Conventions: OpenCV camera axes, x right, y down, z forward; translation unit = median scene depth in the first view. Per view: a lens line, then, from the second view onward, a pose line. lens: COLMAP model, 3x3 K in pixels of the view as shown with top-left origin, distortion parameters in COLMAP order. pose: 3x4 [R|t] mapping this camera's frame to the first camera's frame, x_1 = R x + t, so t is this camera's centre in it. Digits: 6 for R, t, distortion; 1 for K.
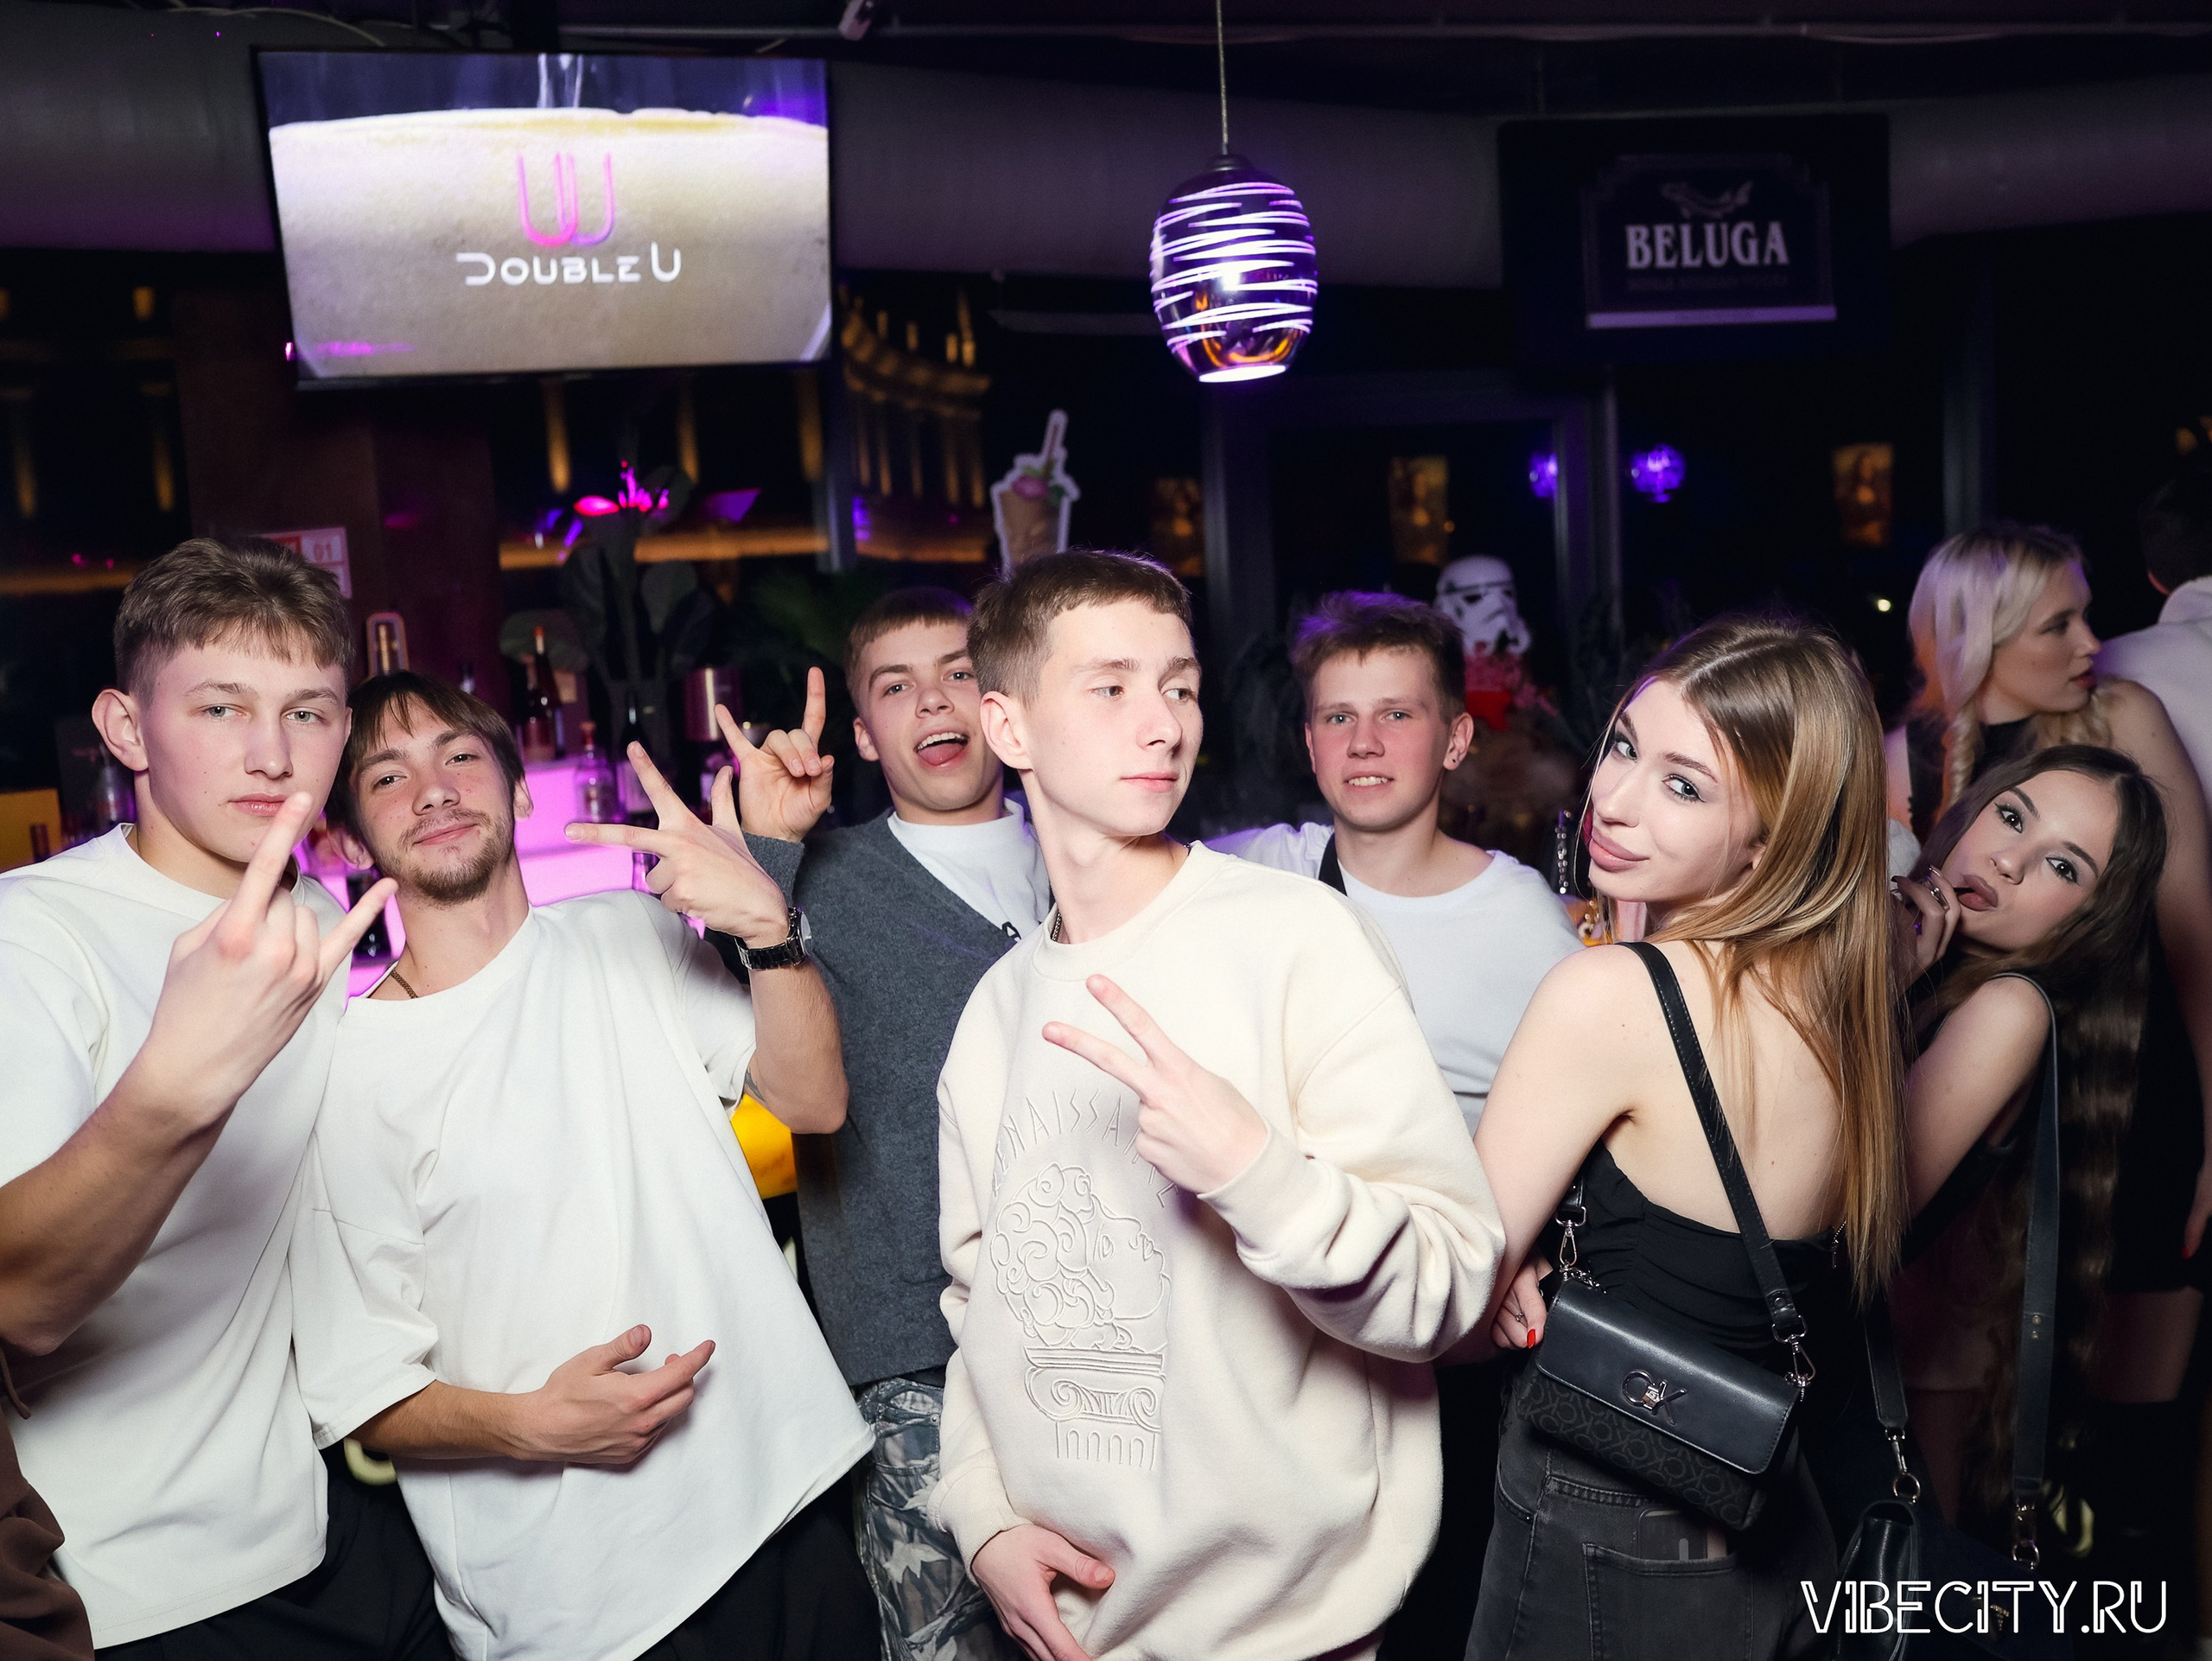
lens RADIAL K [[2017.8, 0, 1107.6], [0, 2017.8, 833.8], [0, 0, 1]] dist [-0.015783, -0.002794]
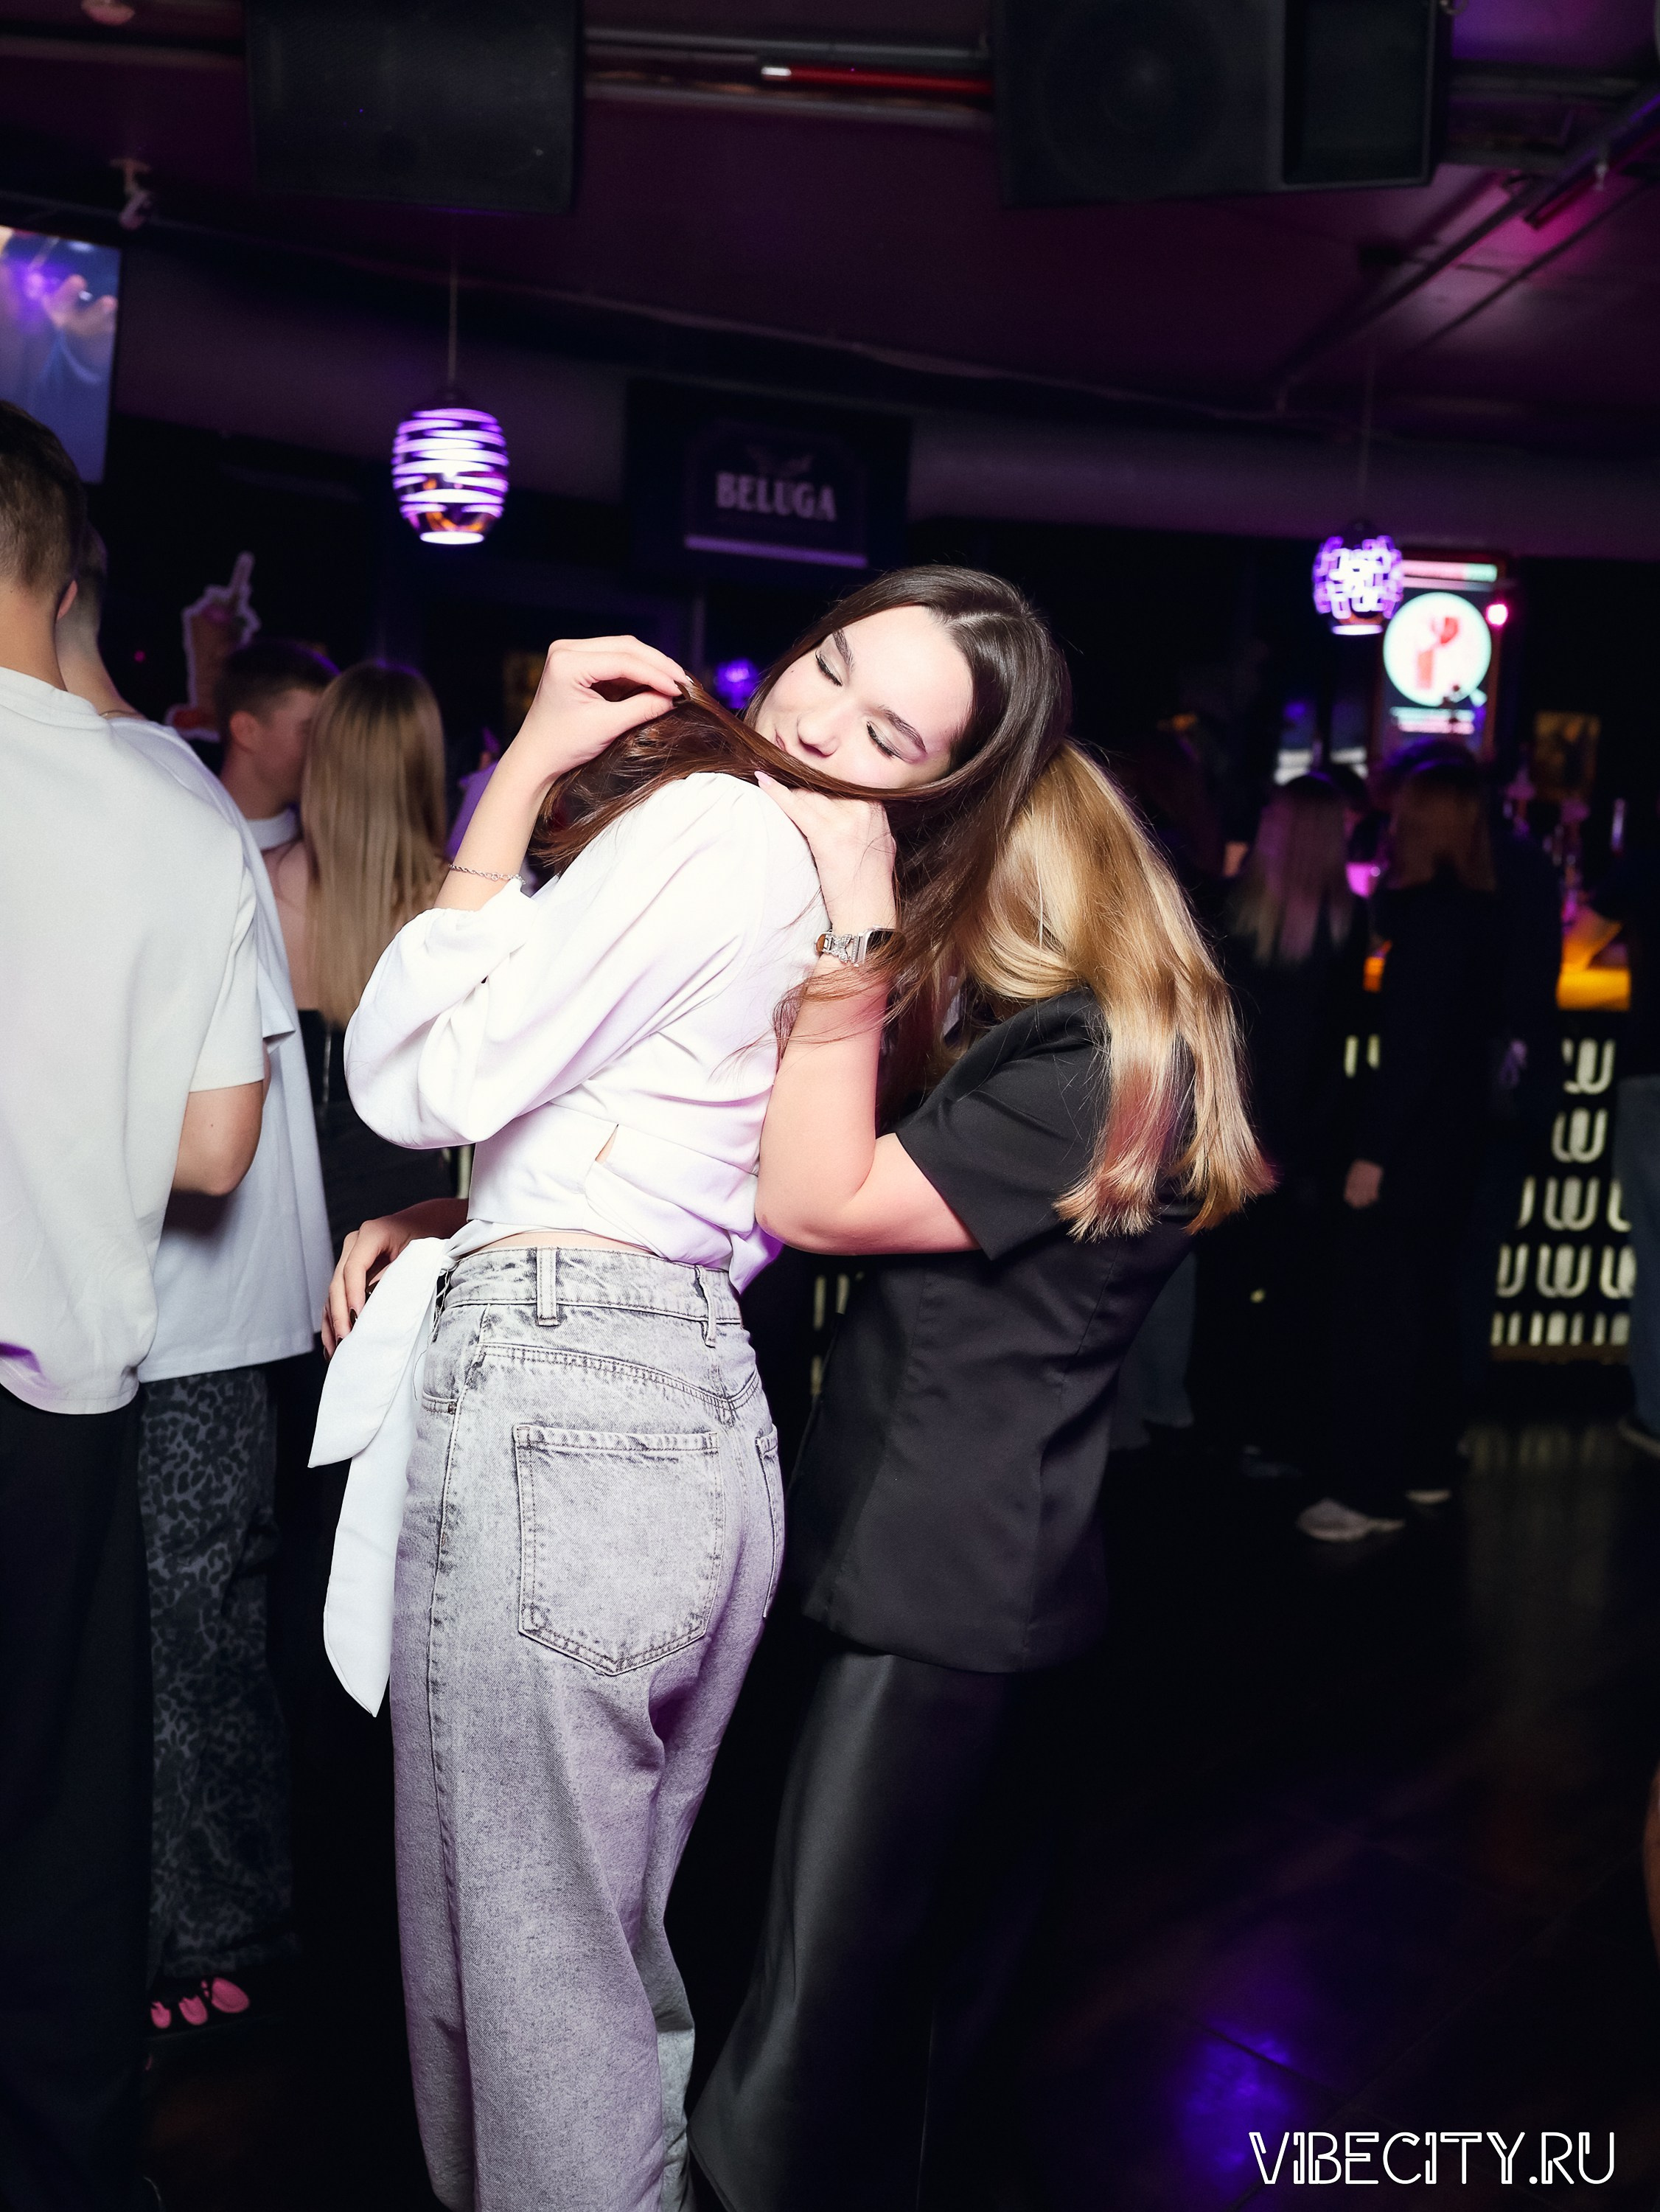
lens RADIAL K [[2017.3, 0, 823.1], [0, 2017.3, 1096.7], [0, 0, 1]] dist [-0.015783, -0.002794]
pose [[0.948443, 0.062842, 0.310657, -0.104453], [-0.071613, 0.997289, 0.016898, 0.132194], [-0.308753, -0.038274, 0.950372, -0.489990]]
